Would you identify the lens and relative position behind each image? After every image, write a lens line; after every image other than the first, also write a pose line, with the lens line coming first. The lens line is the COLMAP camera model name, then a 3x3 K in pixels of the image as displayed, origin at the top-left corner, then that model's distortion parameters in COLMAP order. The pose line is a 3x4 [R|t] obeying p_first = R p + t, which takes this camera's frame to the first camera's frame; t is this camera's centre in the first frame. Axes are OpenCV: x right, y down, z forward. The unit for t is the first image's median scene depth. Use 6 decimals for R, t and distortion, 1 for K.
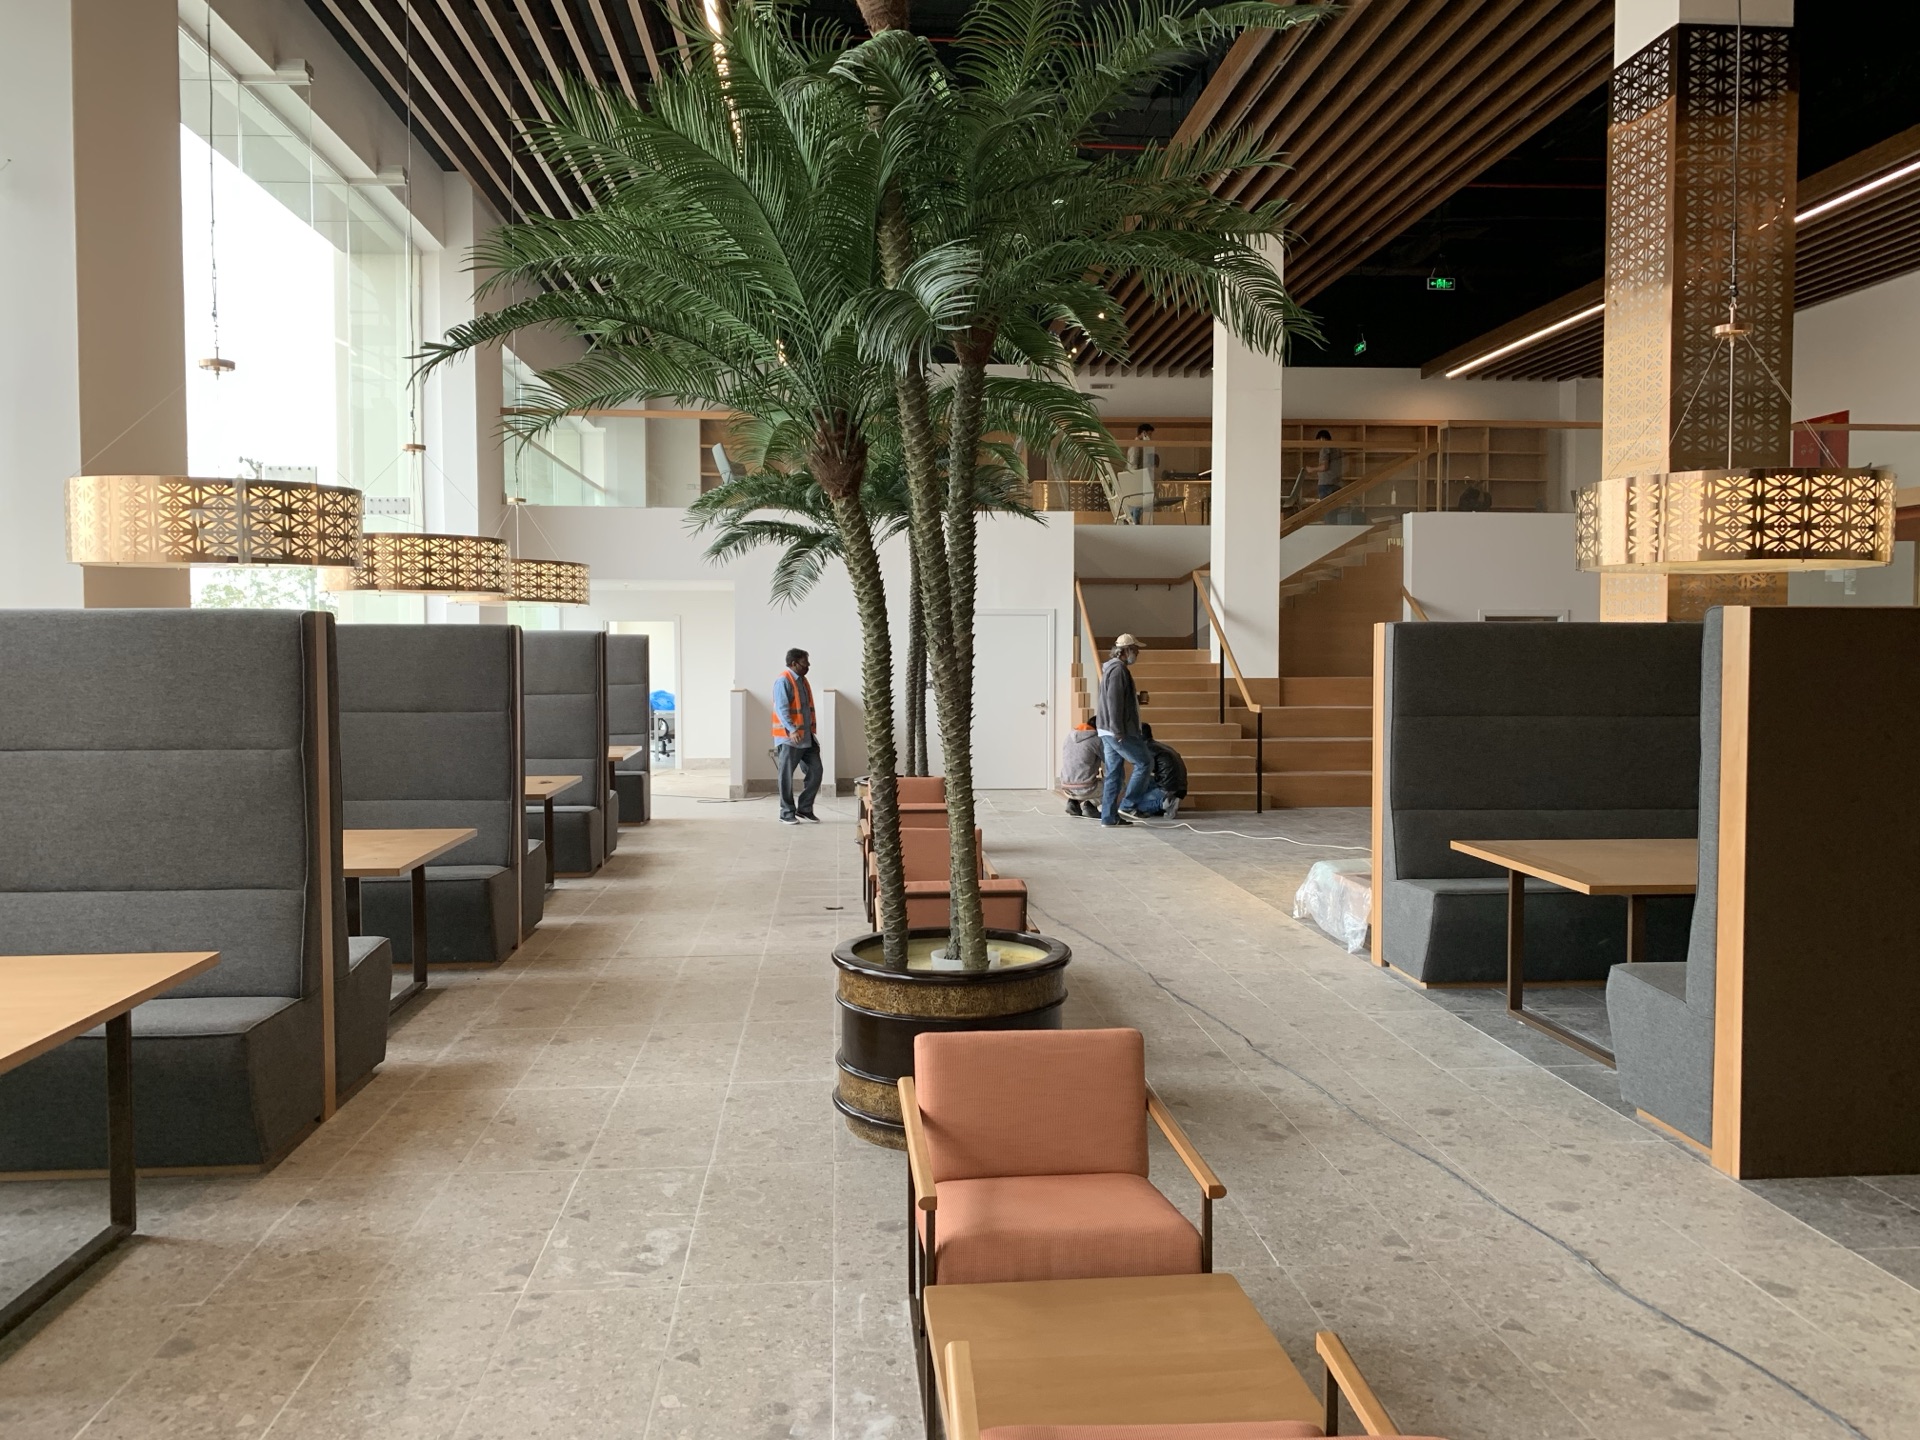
lens RADIAL K [[1472.9, 0, 962.2], [0, 1472.9, 715.8], [0, 0, 1]] dist [0.025005, -0.009664]
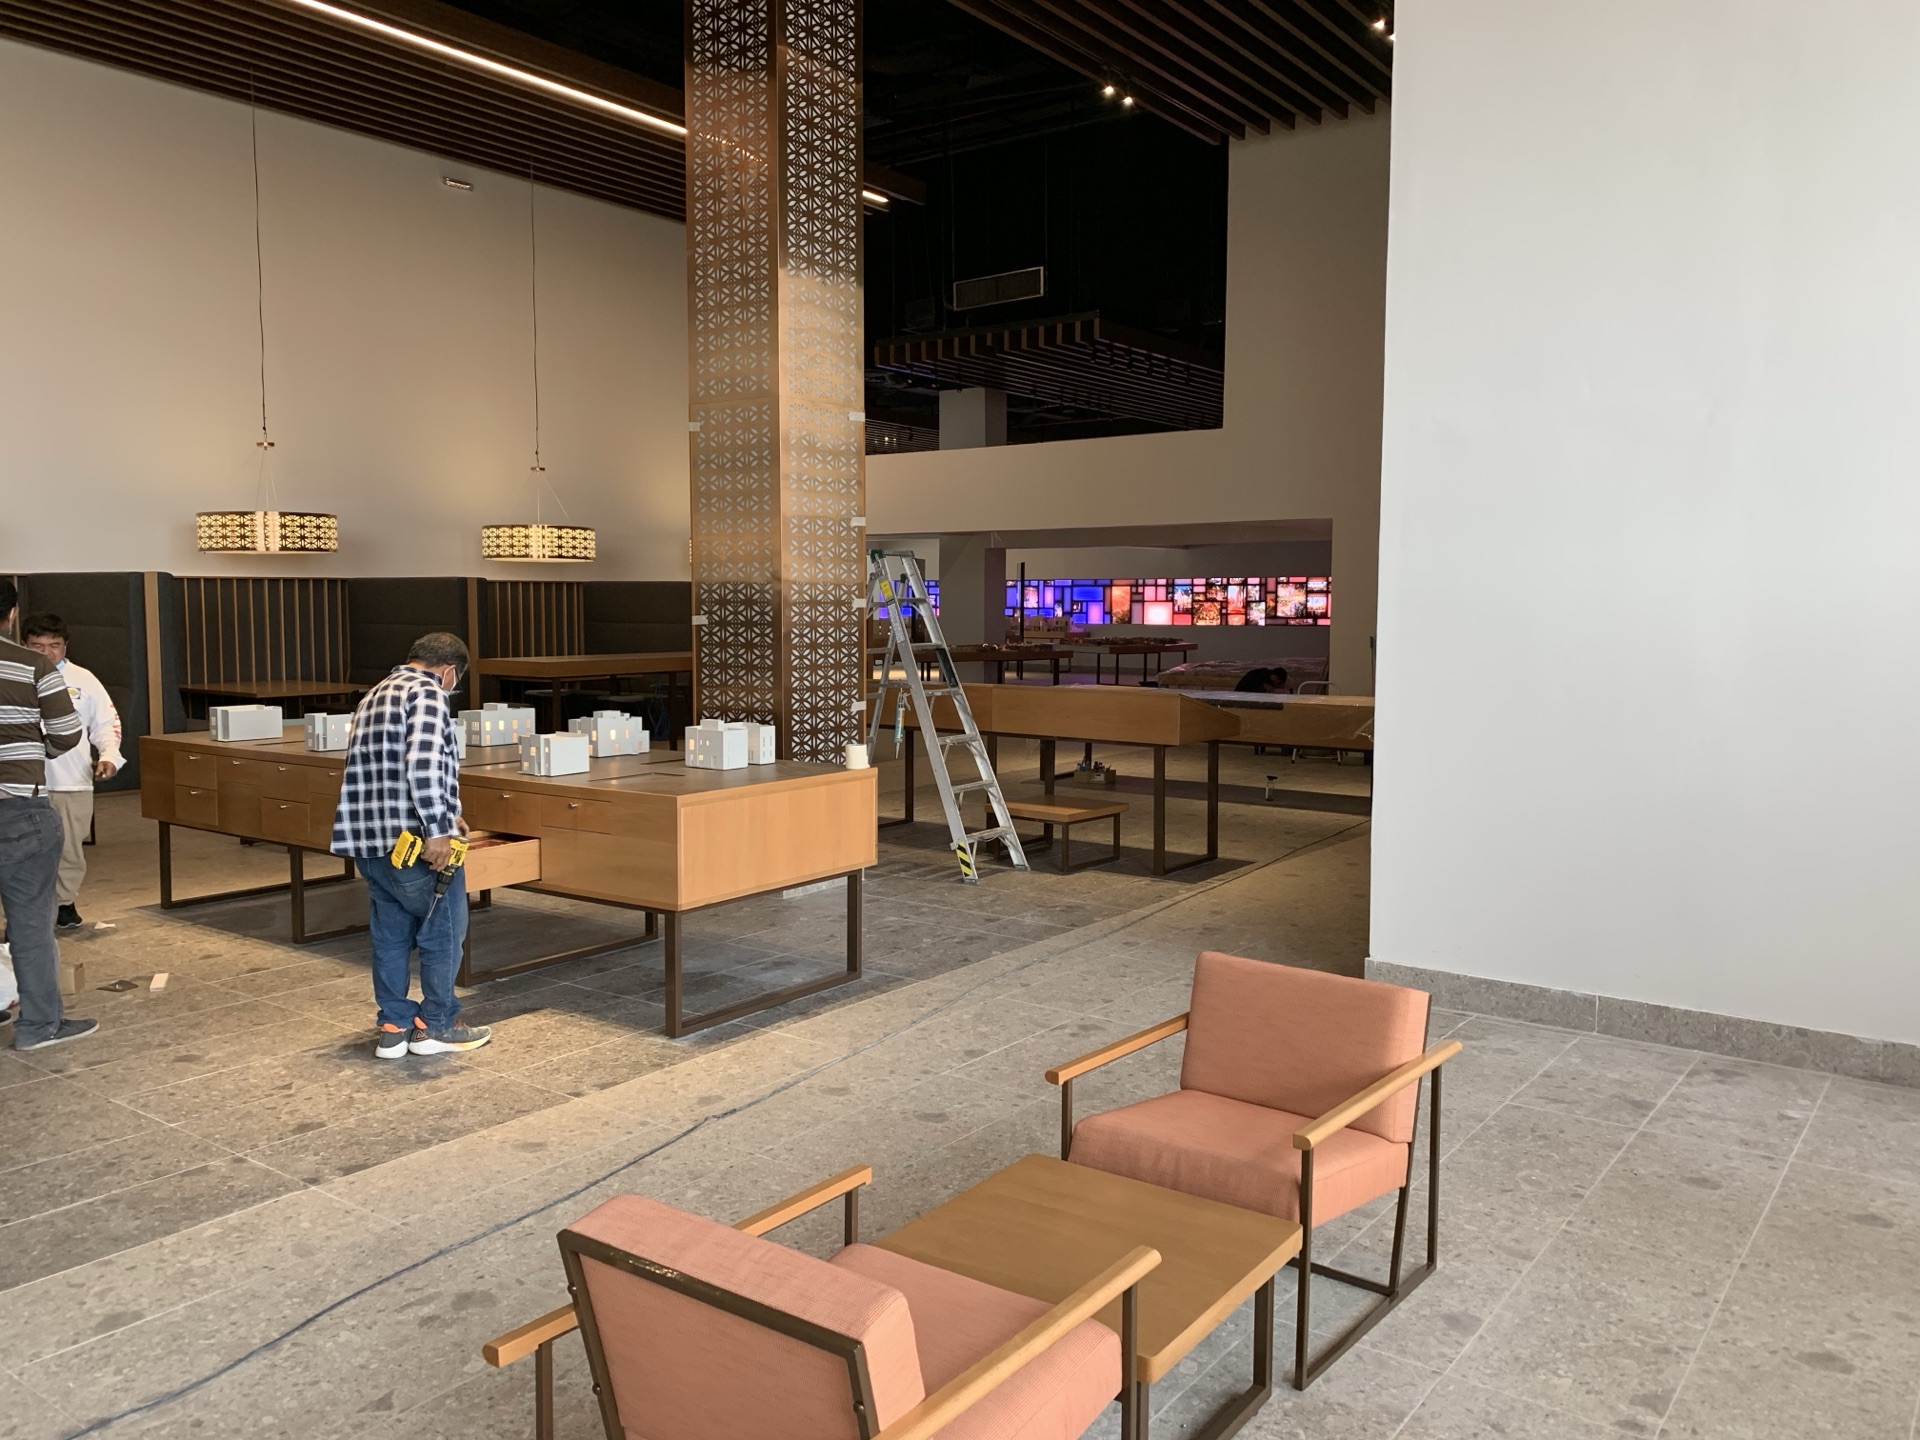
lens RADIAL K [[1472.9, 0, 971.0], [0, 1472.9, 703.6], [0, 0, 1]] dist [0.025005, -0.009664]
pose [[-0.742964, -0.043670, 0.667906, -0.388452], [0.039436, 0.993280, 0.108811, -0.037413], [-0.668169, 0.107182, -0.736249, 1.364804]]
